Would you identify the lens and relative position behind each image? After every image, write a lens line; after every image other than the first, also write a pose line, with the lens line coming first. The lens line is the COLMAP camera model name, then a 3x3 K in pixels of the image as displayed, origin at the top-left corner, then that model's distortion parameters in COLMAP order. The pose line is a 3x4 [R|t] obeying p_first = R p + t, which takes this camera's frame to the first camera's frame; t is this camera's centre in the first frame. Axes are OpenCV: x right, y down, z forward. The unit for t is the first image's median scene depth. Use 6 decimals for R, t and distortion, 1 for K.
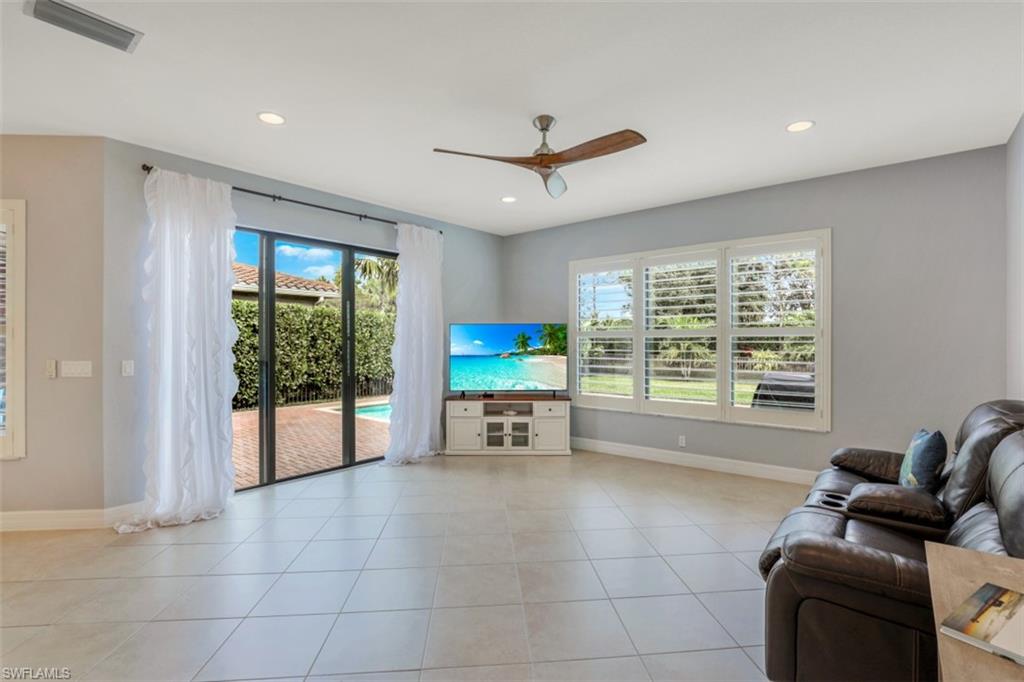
lens RADIAL K [[469.5, 0, 512.0], [0, 469.5, 341.0], [0, 0, 1]] dist [-0.002606, -0.000144]
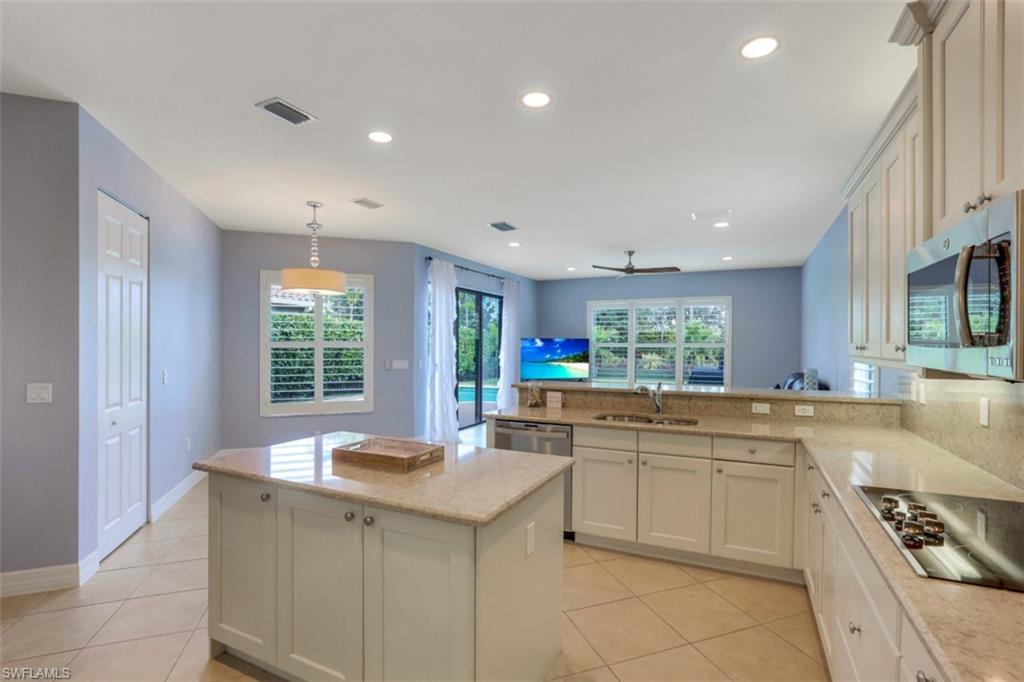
lens RADIAL K [[464.7, 0, 523.4], [0, 464.7, 346.8], [0, 0, 1]] dist [-0.004760, -0.000284]
pose [[0.964154, 0.002961, 0.265326, -0.585262], [-0.004291, 0.999981, 0.004435, -0.014708], [-0.265308, -0.005415, 0.964149, -0.584058]]
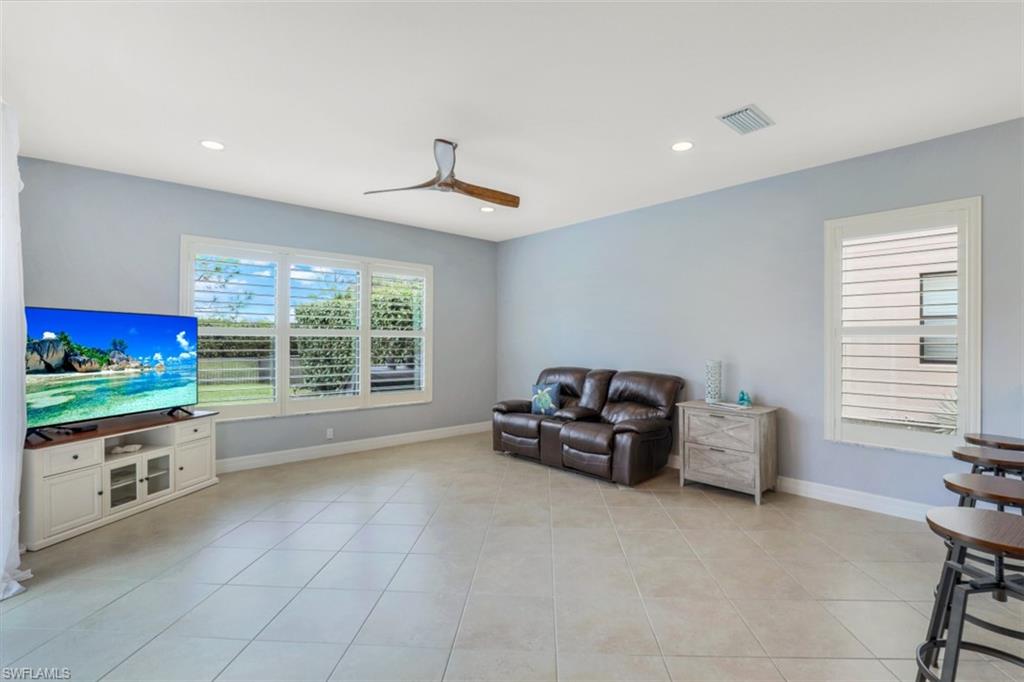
lens RADIAL K [[483.6, 0, 517.2], [0, 483.6, 341.9], [0, 0, 1]] dist [-0.000963, 0.000438]
pose [[0.159295, -0.000067, 0.987231, -0.612916], [-0.002294, 0.999997, 0.000438, 0.002247], [-0.987228, -0.002335, 0.159294, 0.371893]]
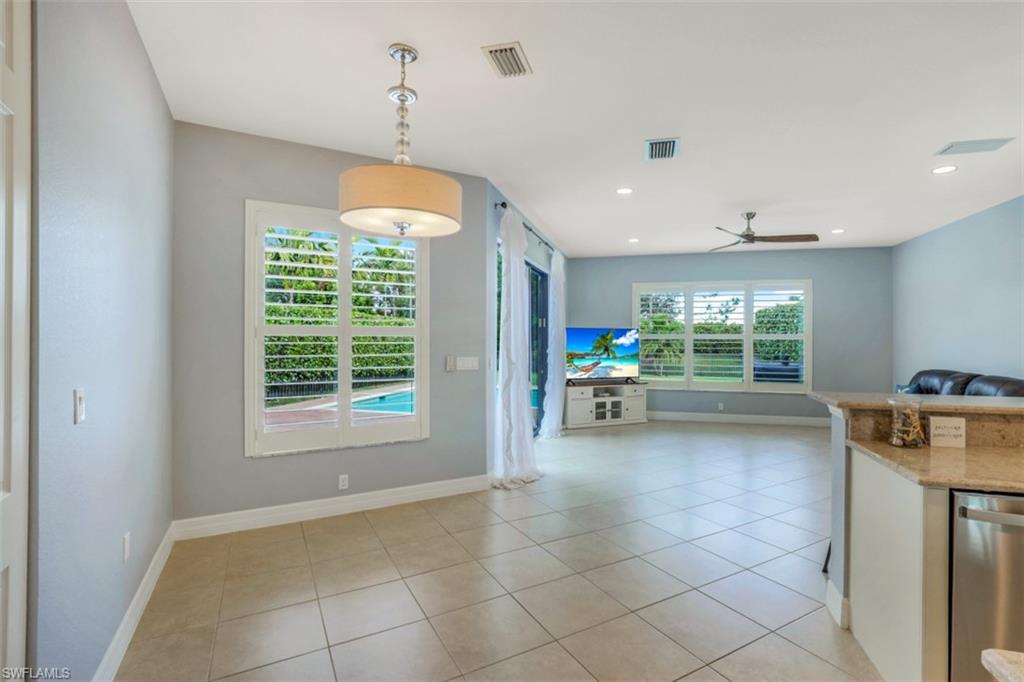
lens RADIAL K [[467.1, 0, 525.7], [0, 467.1, 336.7], [0, 0, 1]] dist [-0.024136, -0.000562]
pose [[0.905814, 0.007186, 0.423615, -0.808242], [-0.005526, 0.999971, -0.005146, -0.003997], [-0.423640, 0.002320, 0.905828, -0.114253]]
